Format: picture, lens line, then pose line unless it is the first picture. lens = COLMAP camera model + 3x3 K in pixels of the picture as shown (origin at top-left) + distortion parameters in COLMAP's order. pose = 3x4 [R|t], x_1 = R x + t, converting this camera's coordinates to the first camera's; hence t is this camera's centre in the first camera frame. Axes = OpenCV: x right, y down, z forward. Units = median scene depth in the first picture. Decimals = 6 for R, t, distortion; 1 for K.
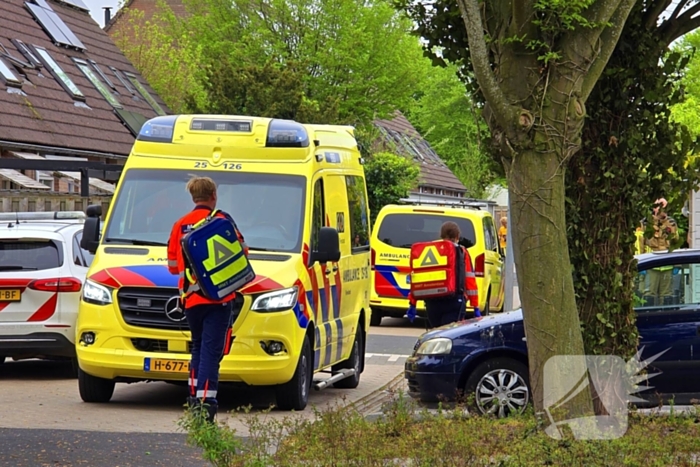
lens RADIAL K [[3072.8, 0, 350.0], [0, 3072.8, 233.5], [0, 0, 1]] dist [0.038658, 0.578210]
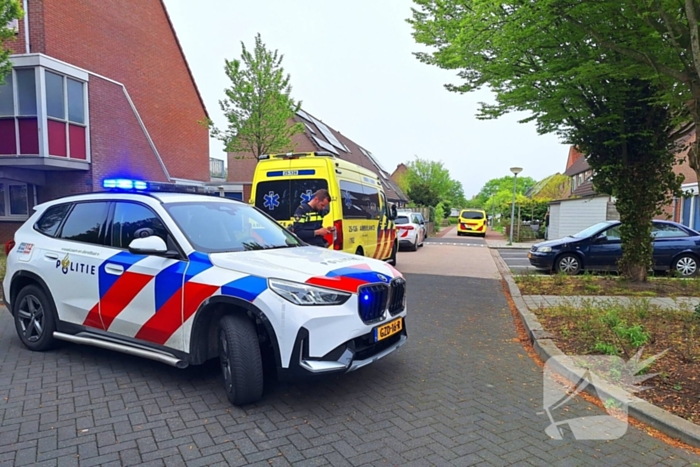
lens RADIAL K [[481.0, 0, 349.6], [0, 481.0, 255.5], [0, 0, 1]] dist [0.094248, -0.093924]
pose [[0.991027, 0.016968, -0.132577, -0.087336], [-0.006222, 0.996691, 0.081049, 0.002726], [0.133514, -0.079497, 0.987853, 0.387028]]
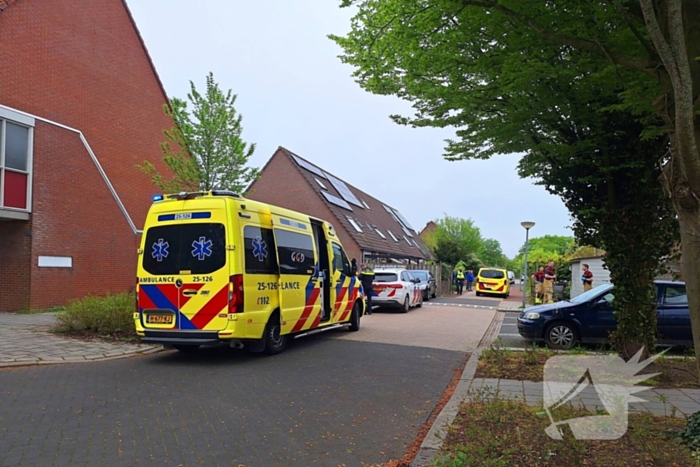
lens RADIAL K [[474.5, 0, 353.9], [0, 474.5, 263.9], [0, 0, 1]] dist [0.096569, -0.096580]
pose [[0.976122, 0.012557, -0.216858, -0.025763], [-0.017563, 0.999622, -0.021174, 0.003701], [0.216510, 0.024478, 0.975974, 0.469091]]
